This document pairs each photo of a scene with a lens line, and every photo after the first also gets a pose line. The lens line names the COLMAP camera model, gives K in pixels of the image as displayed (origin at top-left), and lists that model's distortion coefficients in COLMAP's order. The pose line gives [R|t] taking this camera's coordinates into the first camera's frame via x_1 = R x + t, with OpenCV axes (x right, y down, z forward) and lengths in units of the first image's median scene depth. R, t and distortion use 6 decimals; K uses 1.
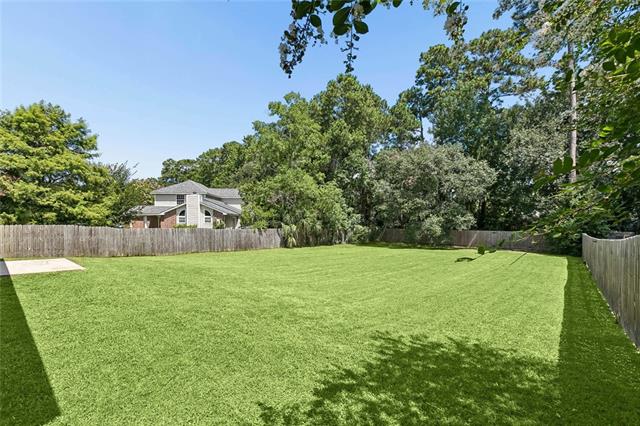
lens RADIAL K [[287.9, 0, 317.4], [0, 287.9, 215.4], [0, 0, 1]] dist [0.000701, -0.000087]
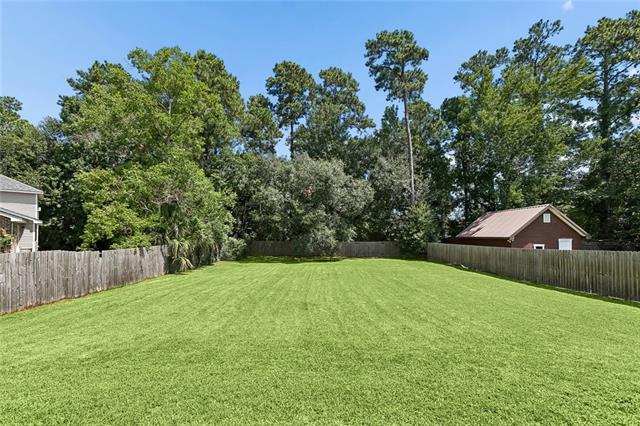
lens RADIAL K [[287.9, 0, 318.1], [0, 287.9, 218.2], [0, 0, 1]] dist [0.000701, -0.000087]
pose [[0.741198, 0.035369, 0.670354, -0.286552], [-0.019977, 0.999331, -0.030639, -0.000985], [-0.670989, 0.009318, 0.741409, 0.268113]]
